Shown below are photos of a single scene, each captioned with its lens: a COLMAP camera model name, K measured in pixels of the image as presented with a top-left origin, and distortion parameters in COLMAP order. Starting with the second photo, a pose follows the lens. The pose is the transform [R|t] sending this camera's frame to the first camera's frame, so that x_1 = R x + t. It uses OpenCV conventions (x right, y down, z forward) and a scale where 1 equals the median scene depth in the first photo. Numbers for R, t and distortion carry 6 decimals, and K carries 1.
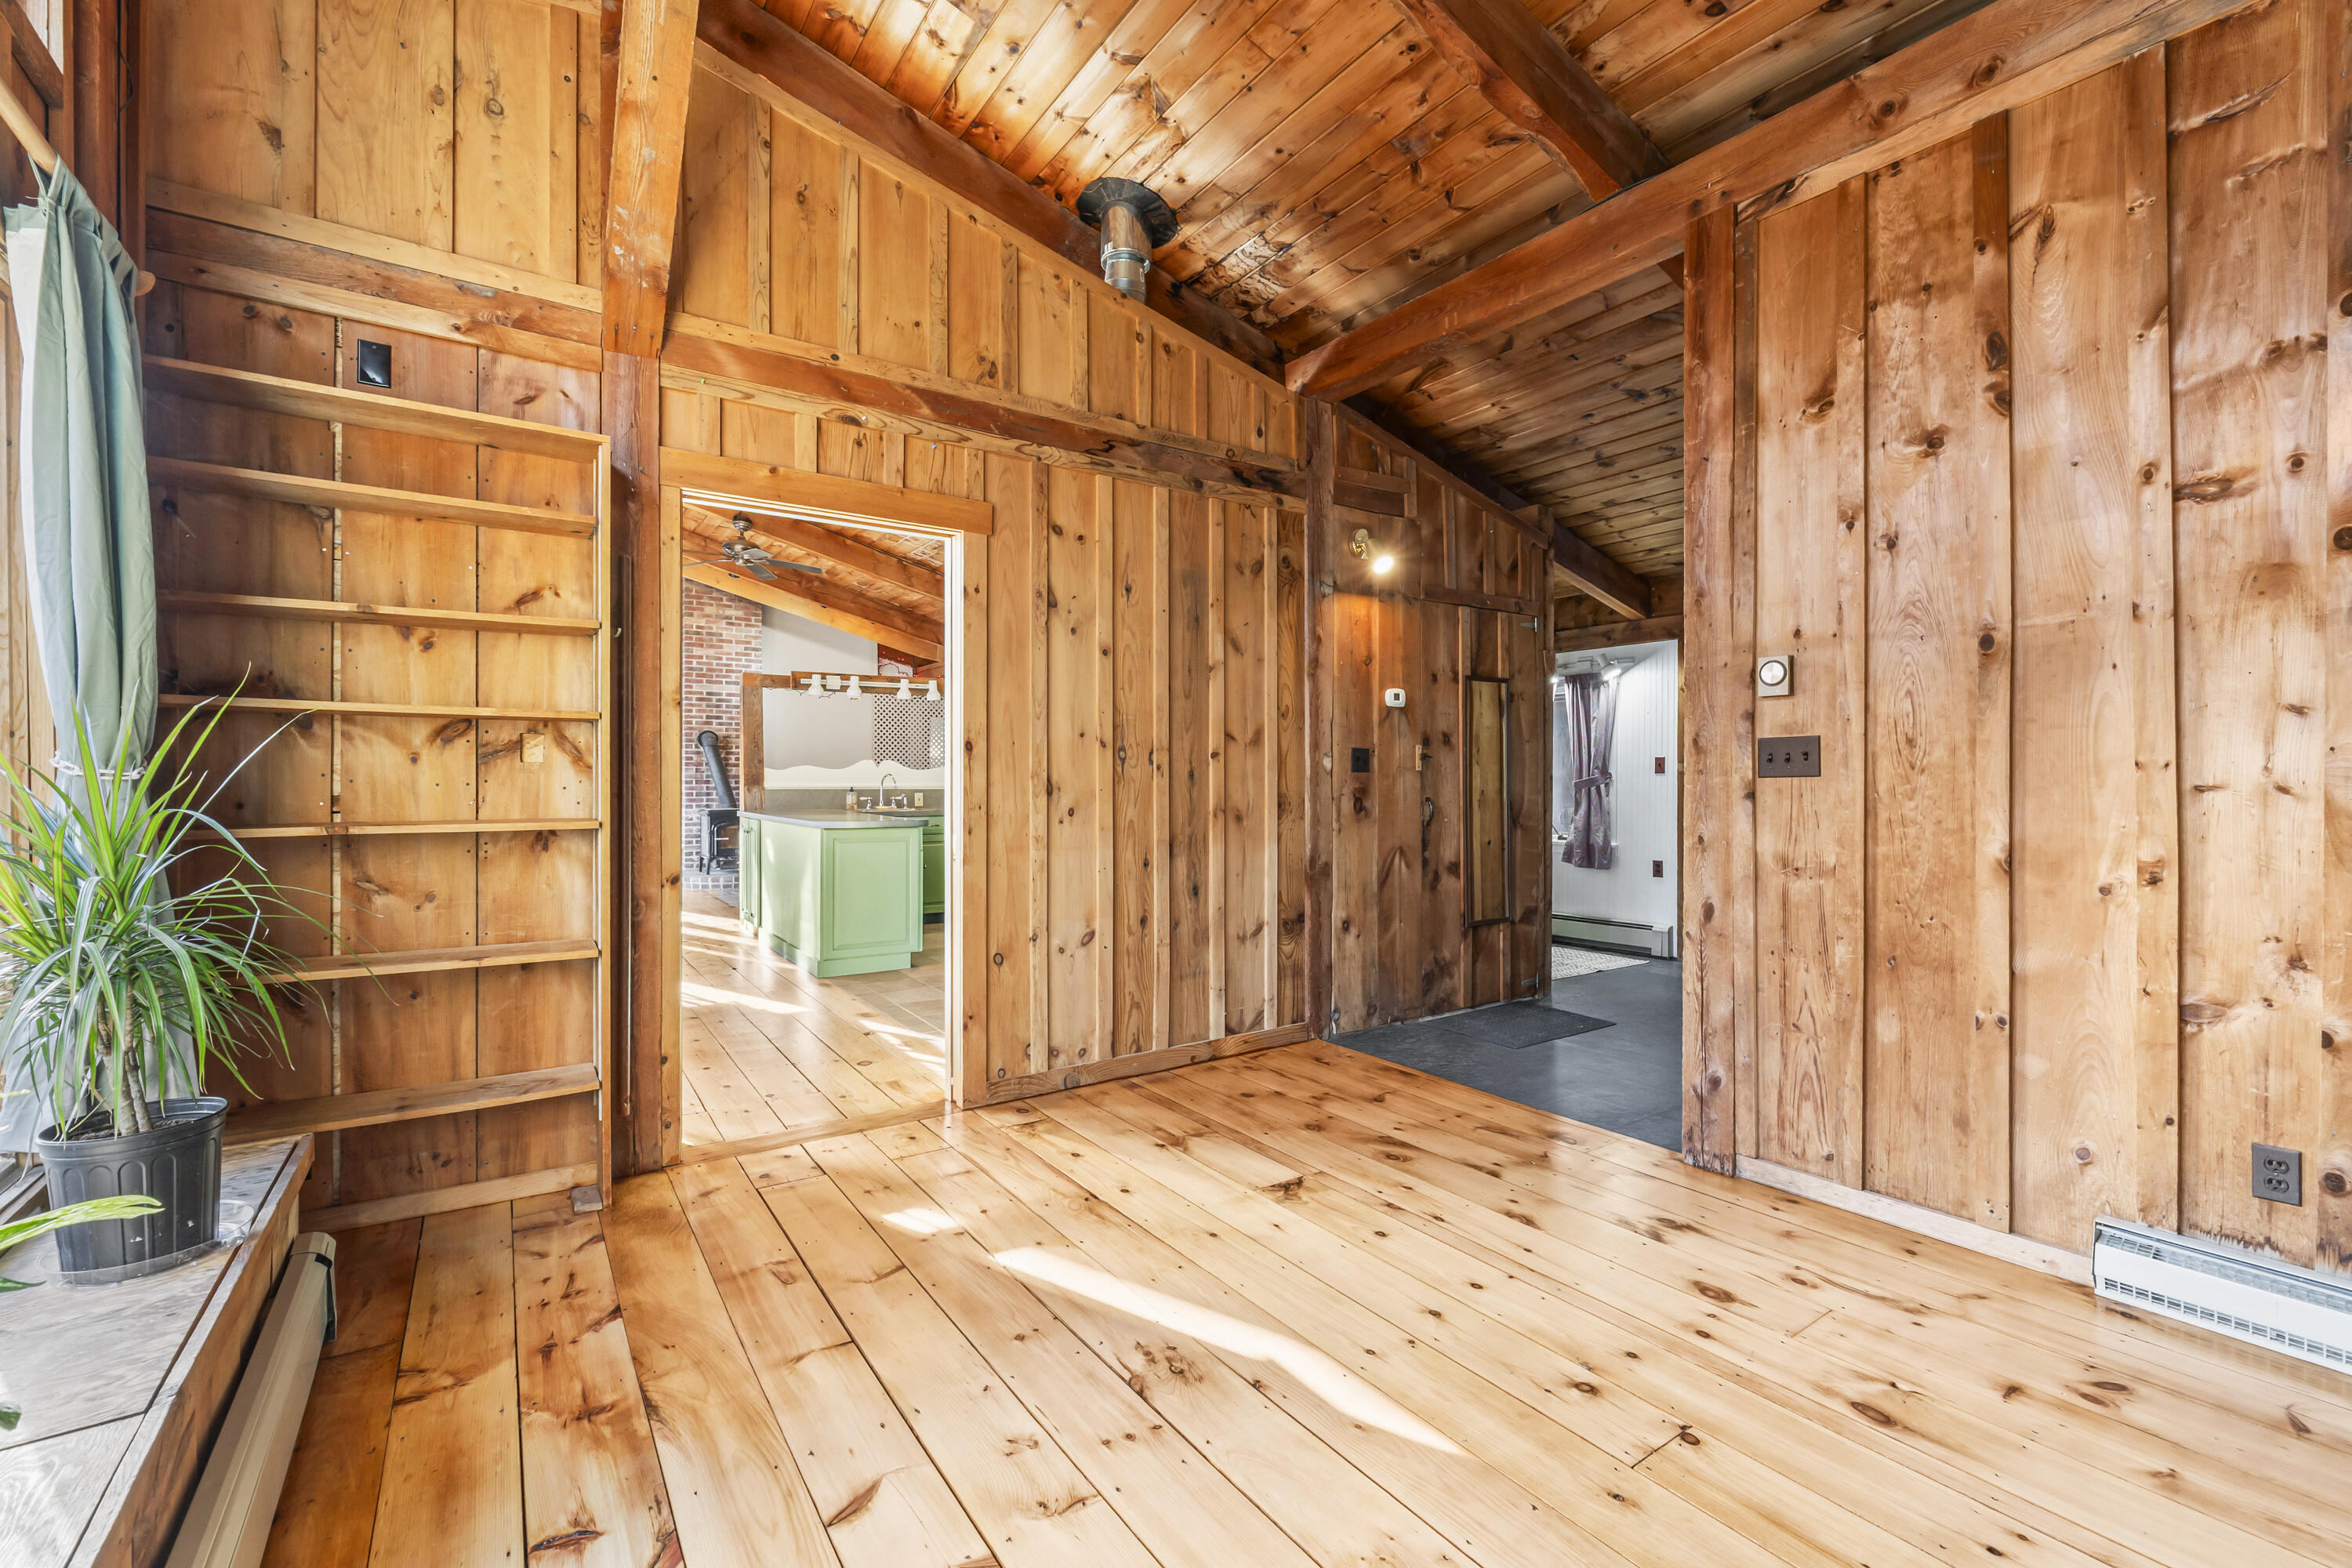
lens RADIAL K [[990.9, 0, 1173.6], [0, 990.9, 788.9], [0, 0, 1]] dist [-0.007562, 0.000283]
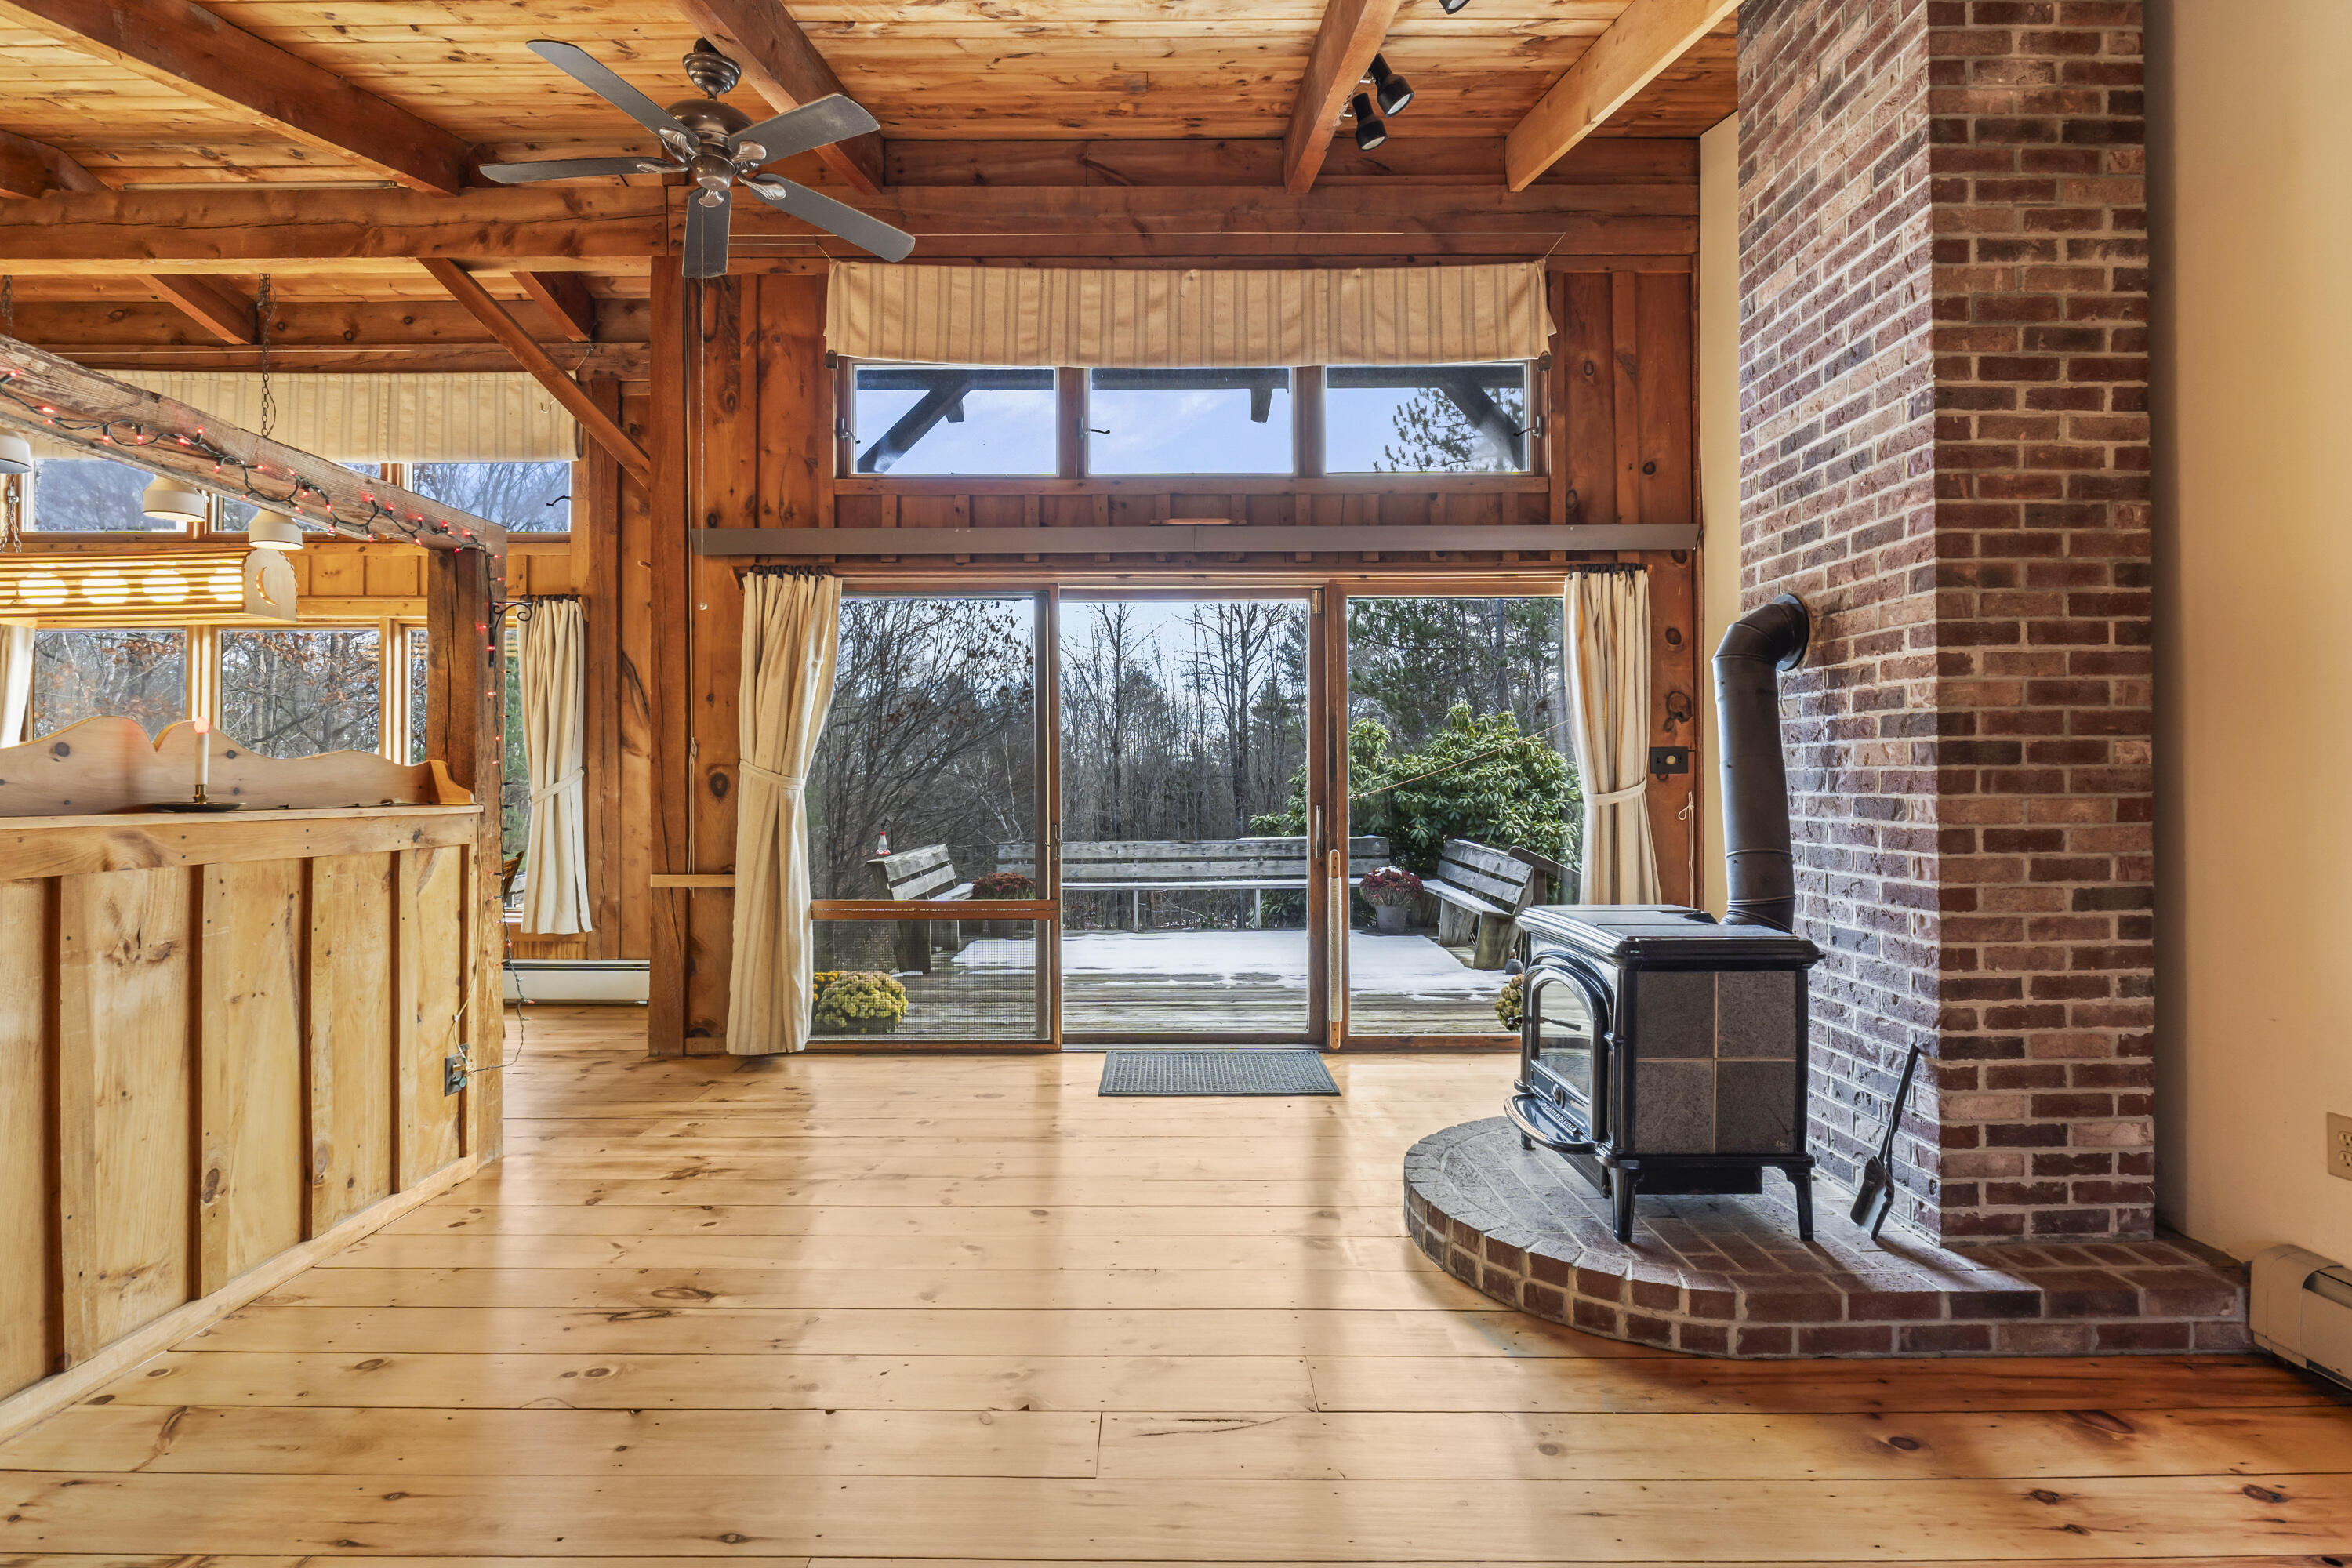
lens RADIAL K [[1071.3, 0, 1165.0], [0, 1071.3, 776.3], [0, 0, 1]] dist [-0.003602, -0.002946]
pose [[-0.565036, -0.005890, -0.825045, -0.168349], [-0.008283, 0.999965, -0.001466, -0.012470], [0.825024, 0.006005, -0.565065, 1.057815]]
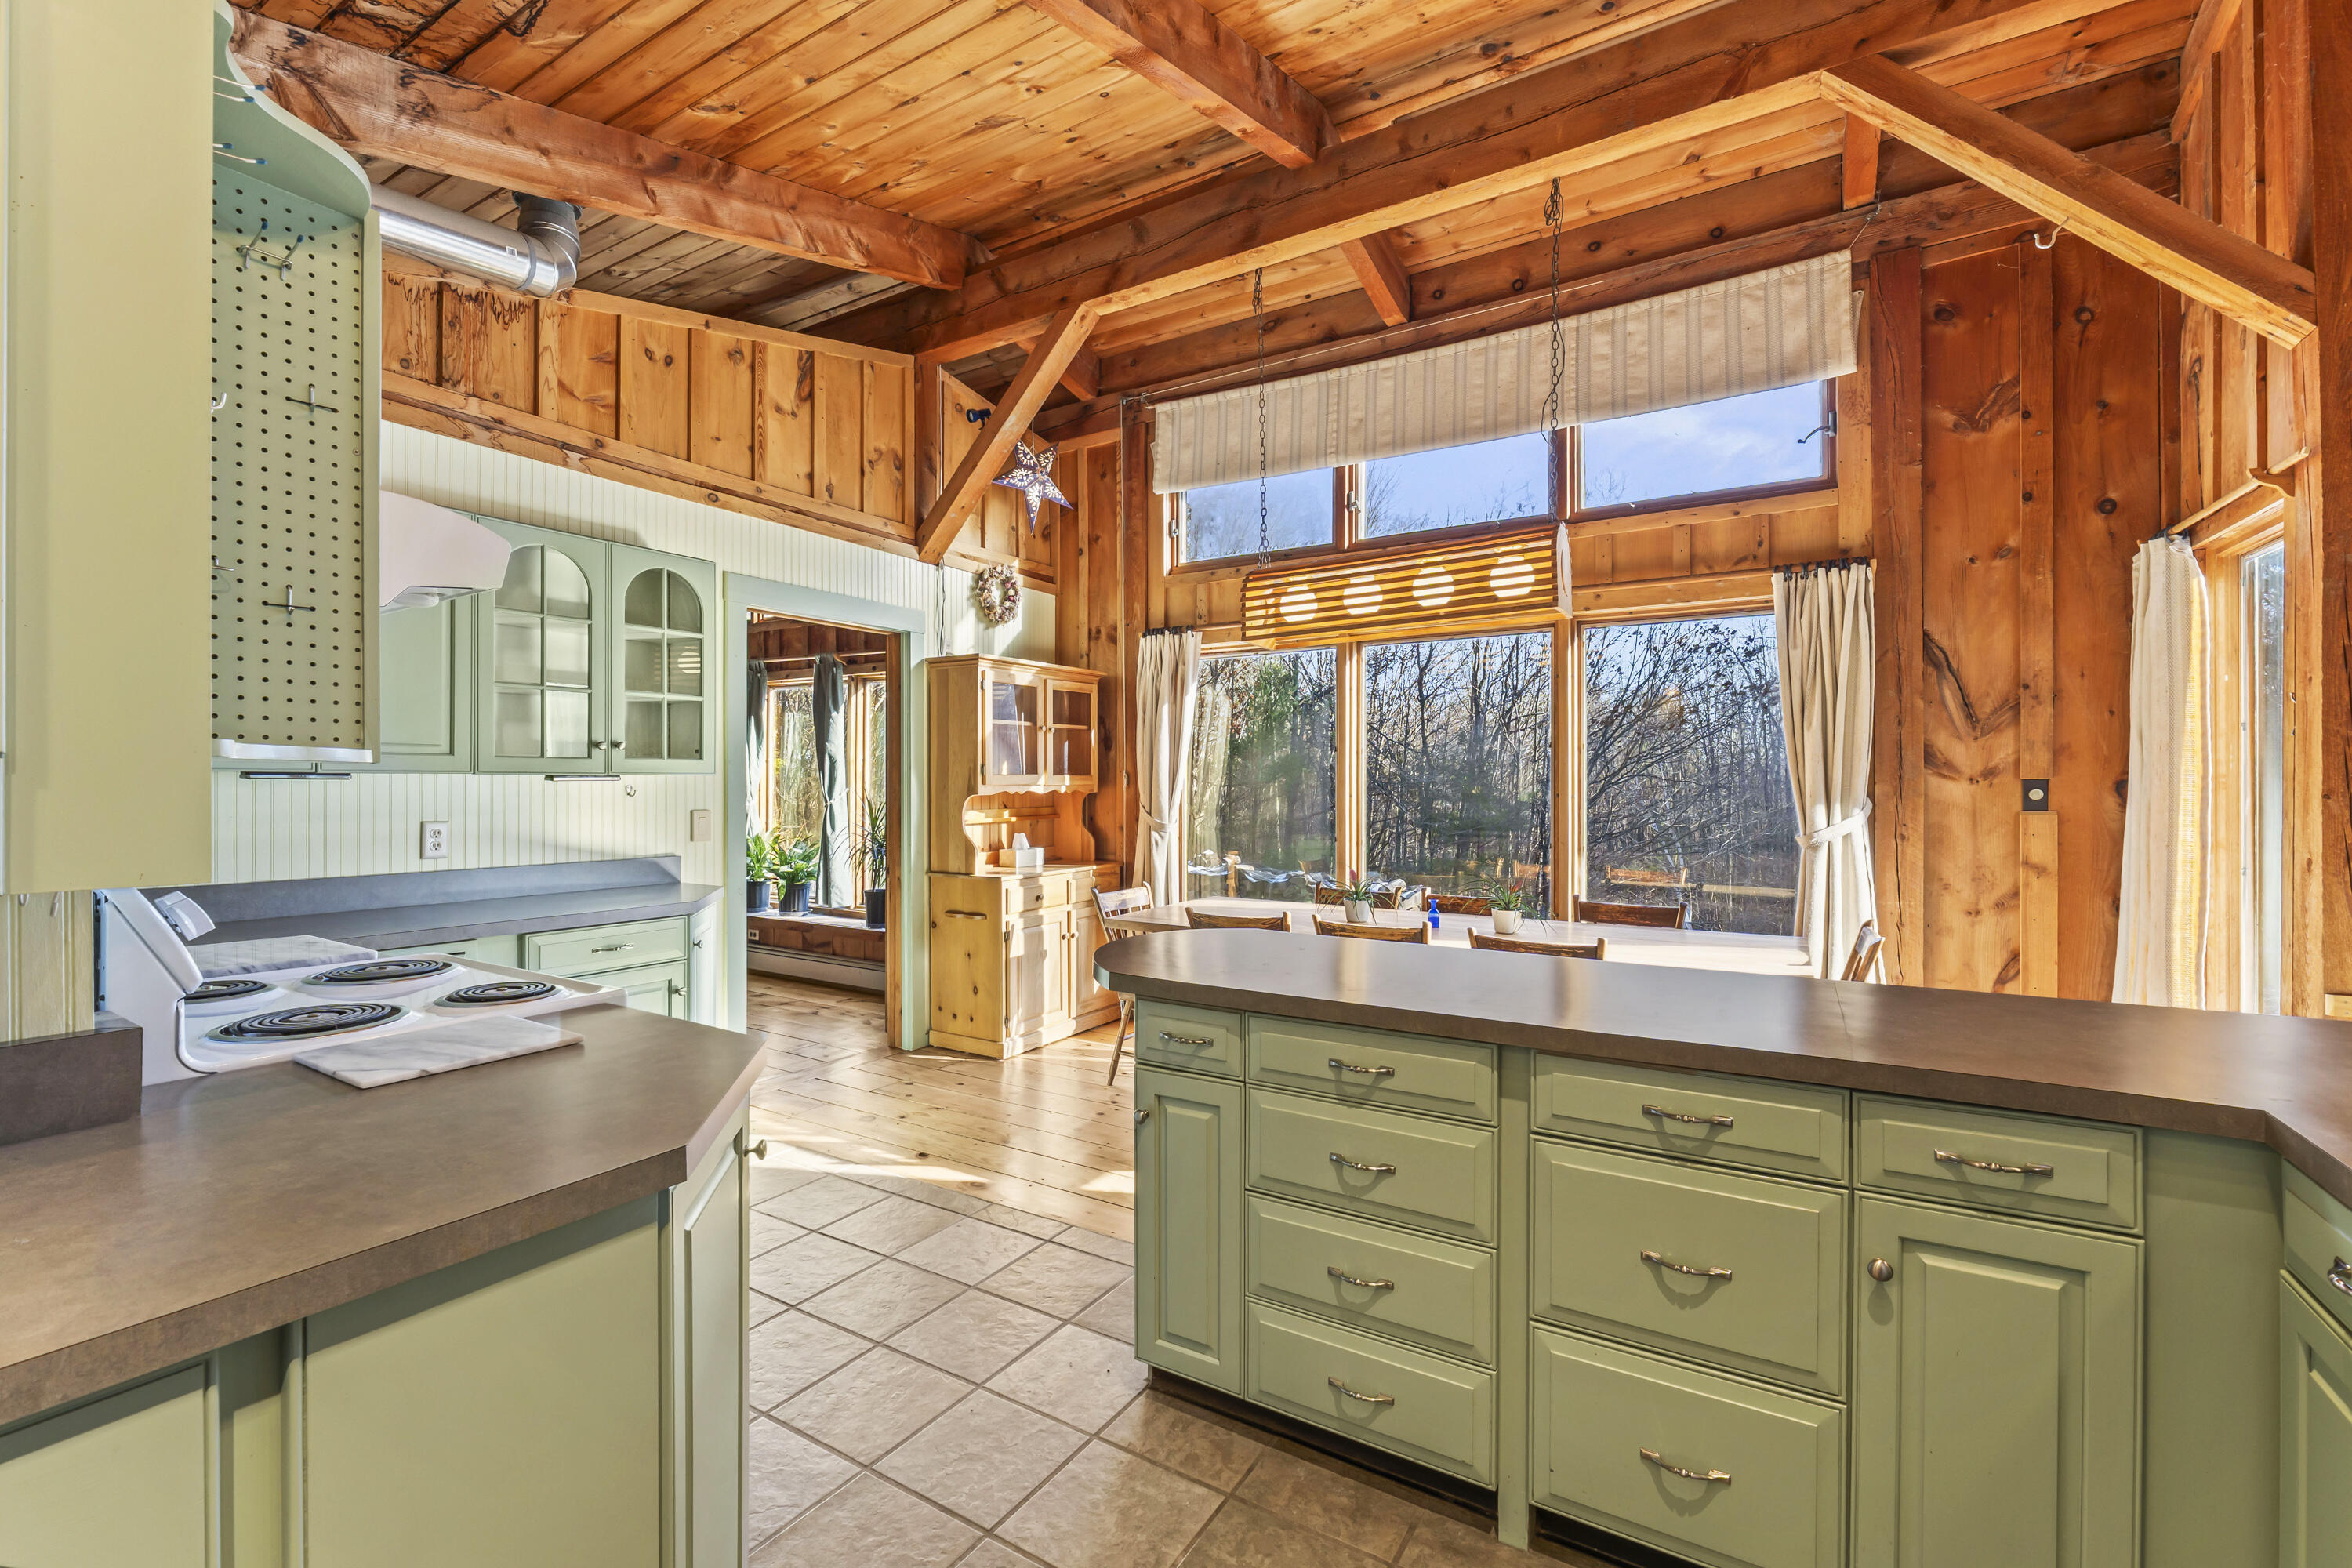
lens RADIAL K [[990.9, 0, 1170.4], [0, 990.9, 791.4], [0, 0, 1]] dist [-0.007562, 0.000283]
pose [[-0.915311, 0.003334, -0.402734, -0.072972], [-0.001786, 0.999922, 0.012336, -0.020496], [0.402744, 0.012010, -0.915234, 0.747777]]
